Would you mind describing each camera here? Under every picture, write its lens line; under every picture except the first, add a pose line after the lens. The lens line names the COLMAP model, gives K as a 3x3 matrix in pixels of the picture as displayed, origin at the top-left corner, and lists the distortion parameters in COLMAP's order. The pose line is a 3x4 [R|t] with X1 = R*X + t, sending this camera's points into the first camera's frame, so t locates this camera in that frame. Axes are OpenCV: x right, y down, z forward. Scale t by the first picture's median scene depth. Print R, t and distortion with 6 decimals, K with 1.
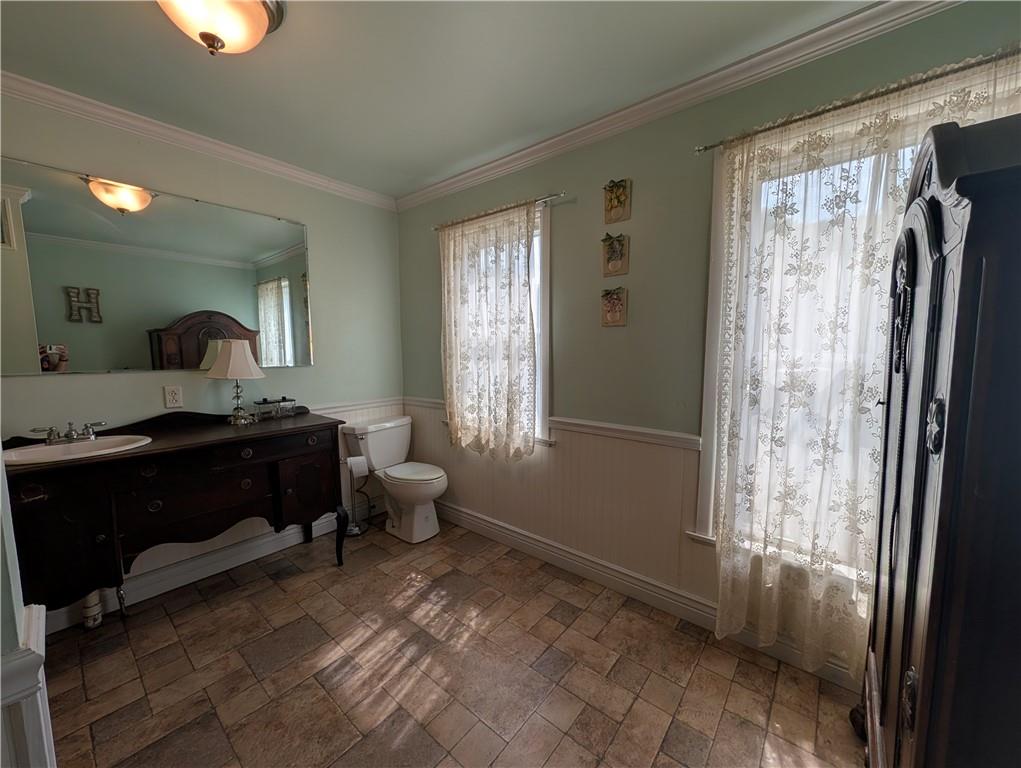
lens RADIAL K [[393.4, 0, 512.8], [0, 393.4, 386.1], [0, 0, 1]] dist [-0.001003, 0.000037]
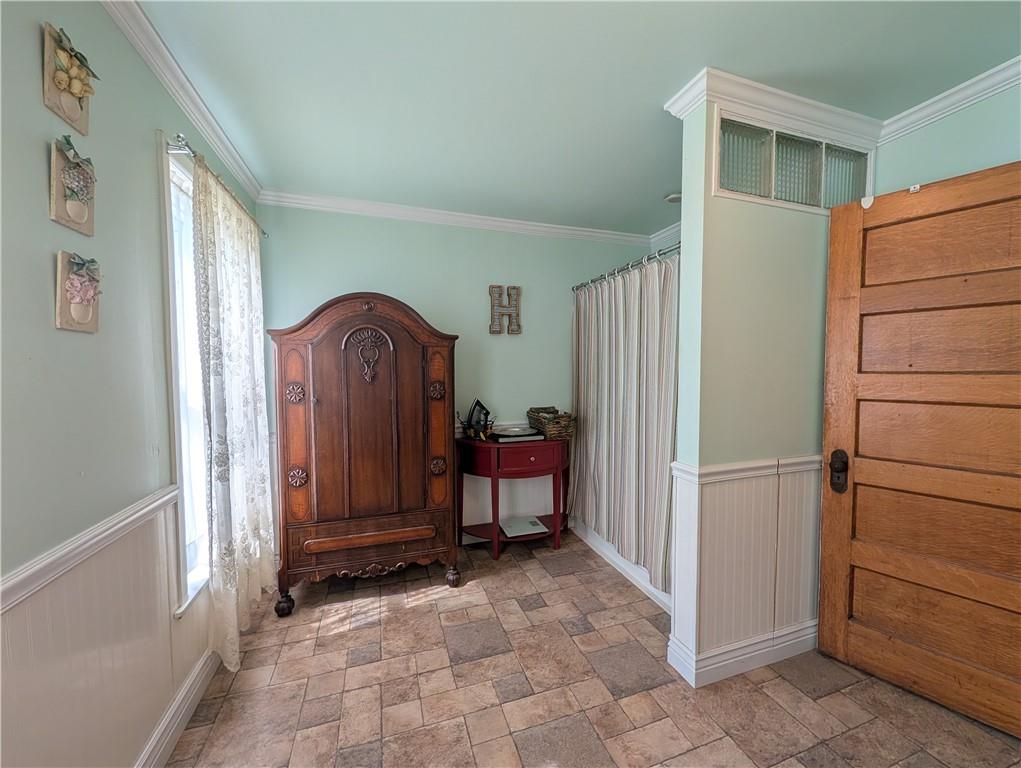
lens RADIAL K [[393.4, 0, 512.8], [0, 393.4, 386.1], [0, 0, 1]] dist [-0.001003, 0.000037]
pose [[-0.856740, -0.016944, 0.515469, -0.470797], [0.057606, 0.990062, 0.128290, -0.120258], [-0.512521, 0.139605, -0.847250, 1.170380]]
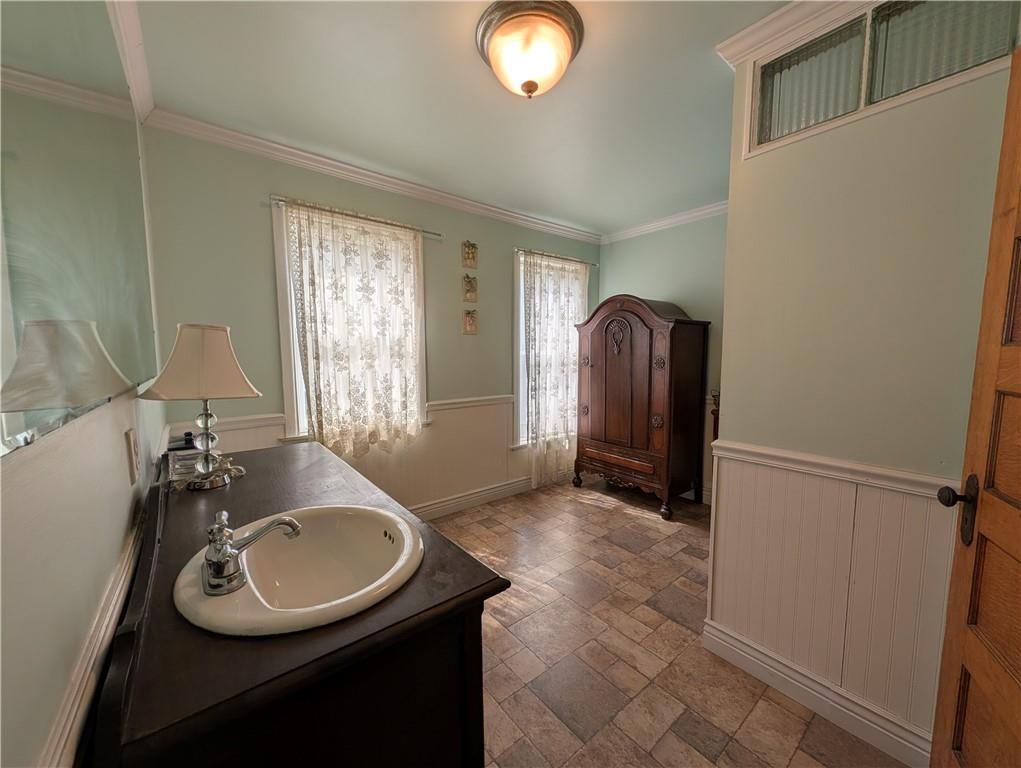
lens RADIAL K [[393.4, 0, 512.8], [0, 393.4, 386.1], [0, 0, 1]] dist [-0.001003, 0.000037]
pose [[0.191250, -0.082896, 0.978035, -1.266165], [0.096483, 0.993189, 0.065314, -0.035372], [-0.976788, 0.081873, 0.197945, 0.557977]]
